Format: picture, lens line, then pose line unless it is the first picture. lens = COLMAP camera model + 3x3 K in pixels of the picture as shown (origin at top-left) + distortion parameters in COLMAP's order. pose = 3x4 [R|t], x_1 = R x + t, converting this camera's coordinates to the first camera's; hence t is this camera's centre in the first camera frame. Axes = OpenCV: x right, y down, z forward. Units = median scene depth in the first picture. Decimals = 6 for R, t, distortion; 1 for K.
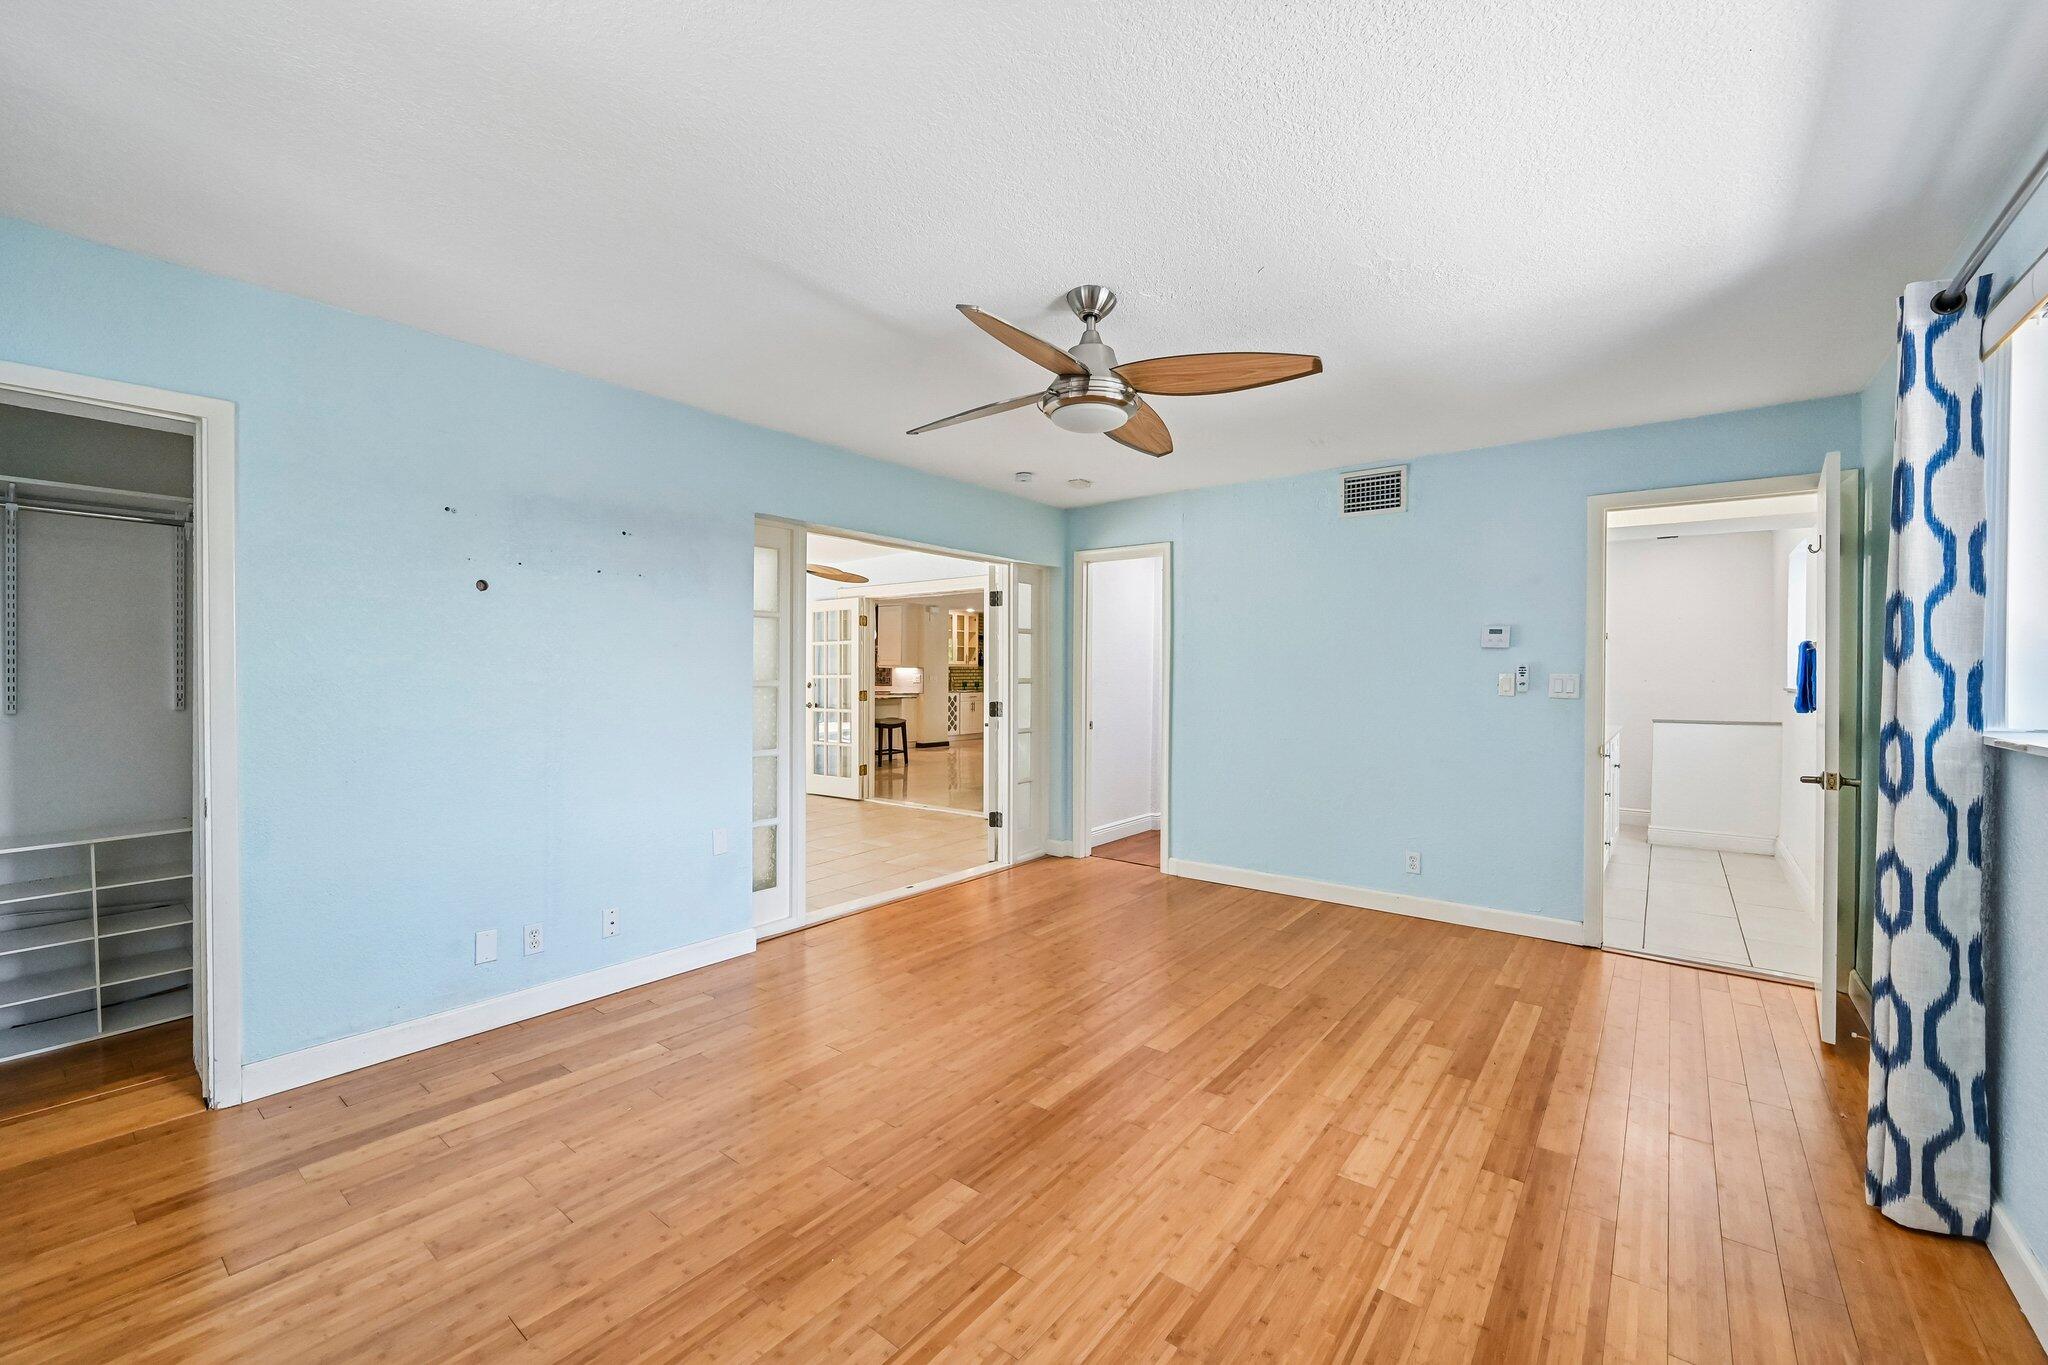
lens RADIAL K [[814.3, 0, 1008.6], [0, 814.3, 675.4], [0, 0, 1]] dist [-0.000832, -0.000381]
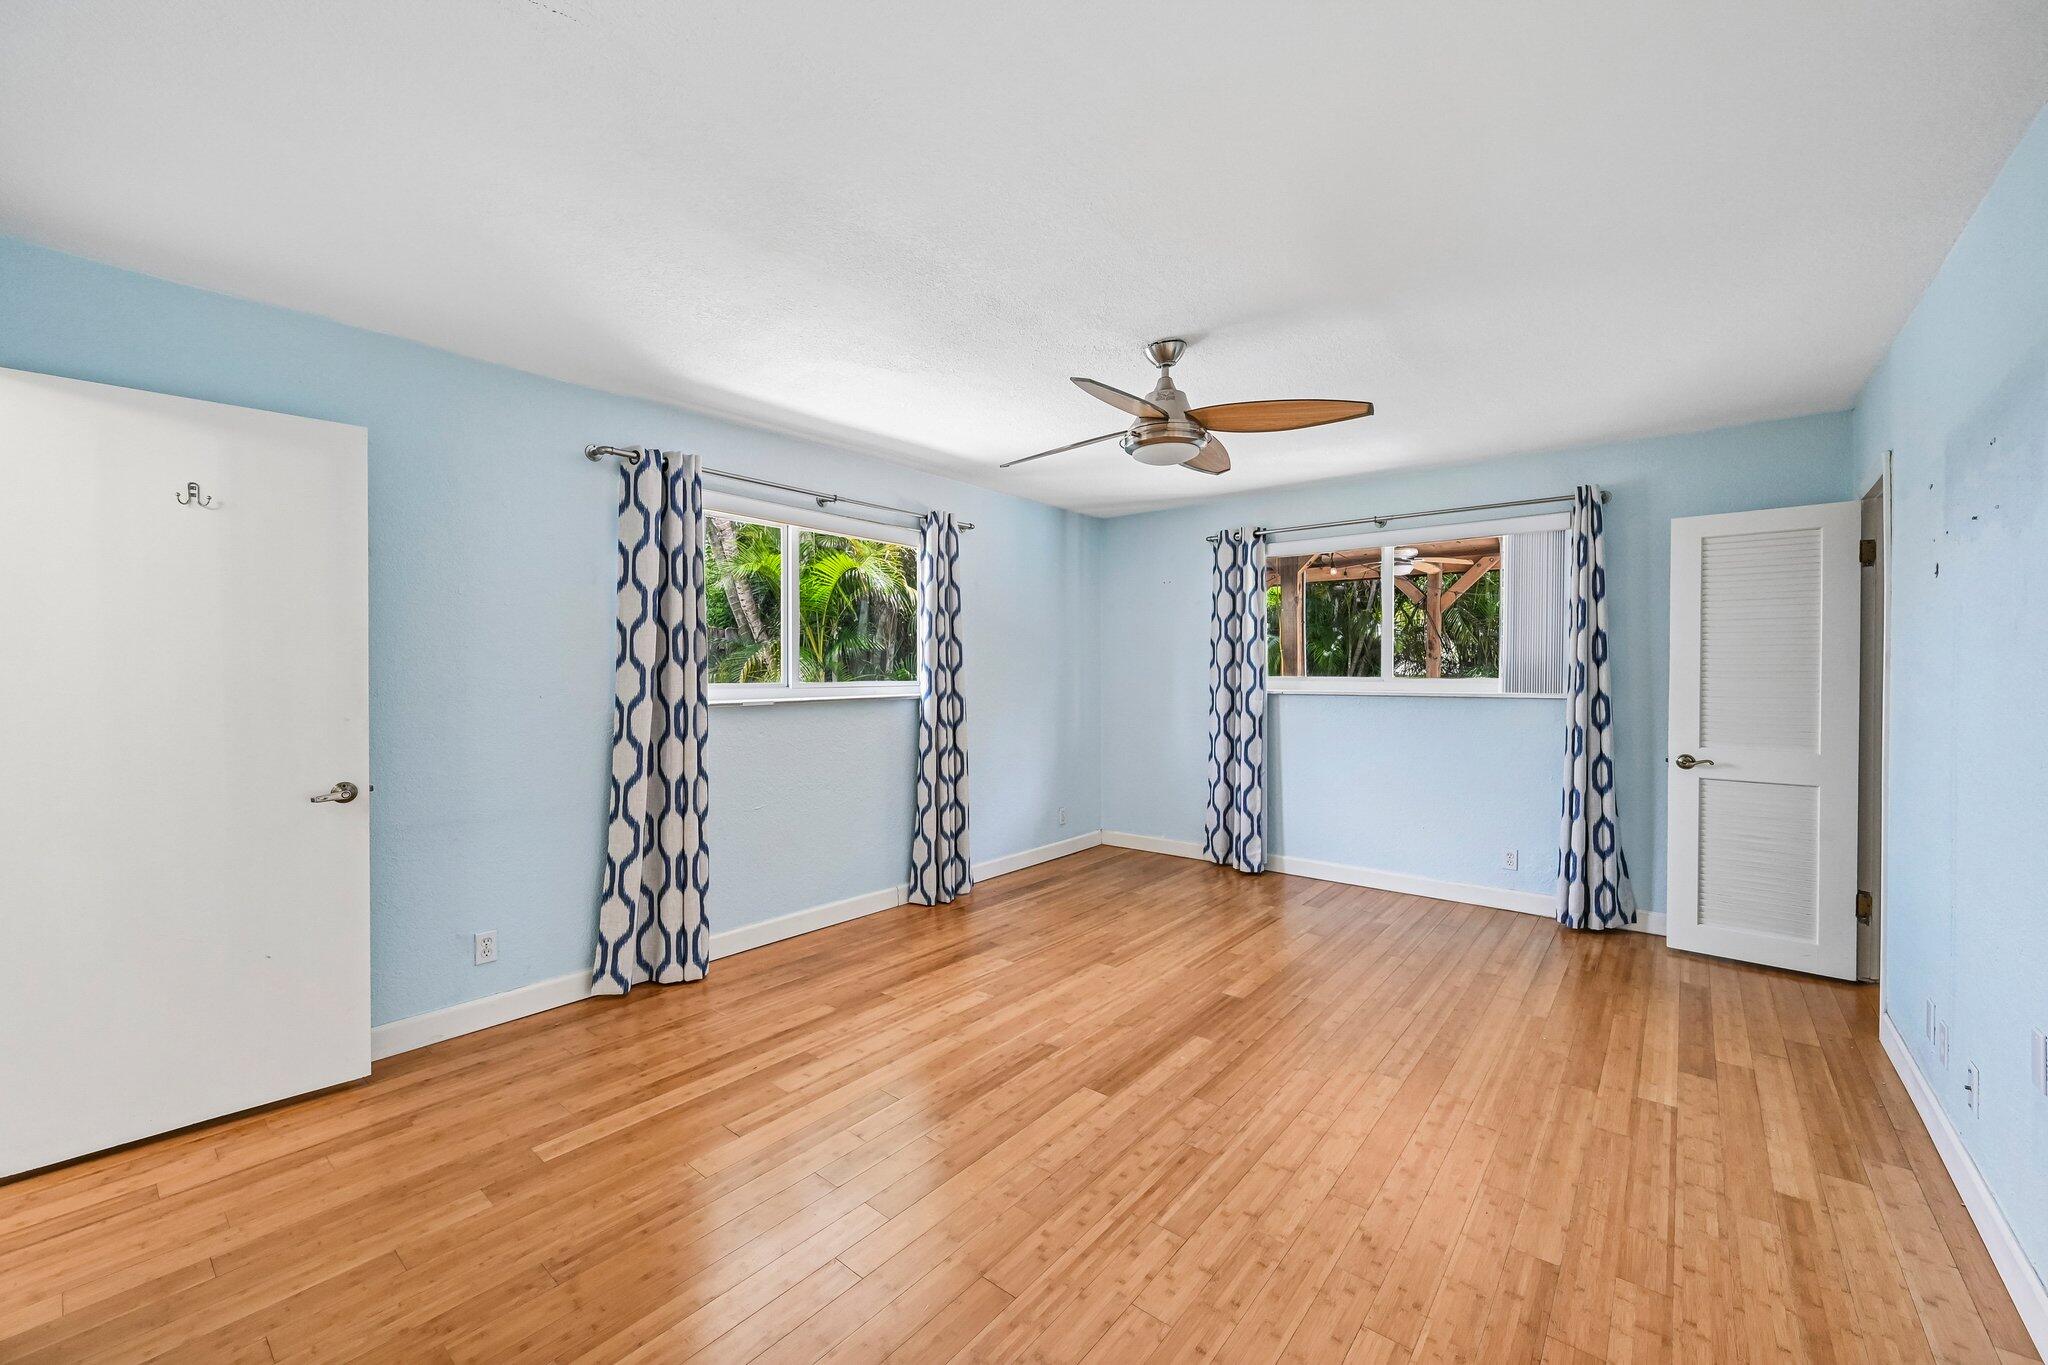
lens RADIAL K [[814.3, 0, 1021.1], [0, 814.3, 676.6], [0, 0, 1]] dist [-0.000832, -0.000381]
pose [[-0.999982, -0.005895, 0.000835, 0.302770], [-0.005886, 0.999932, 0.010071, -0.009279], [-0.000894, 0.010066, -0.999949, 2.165184]]
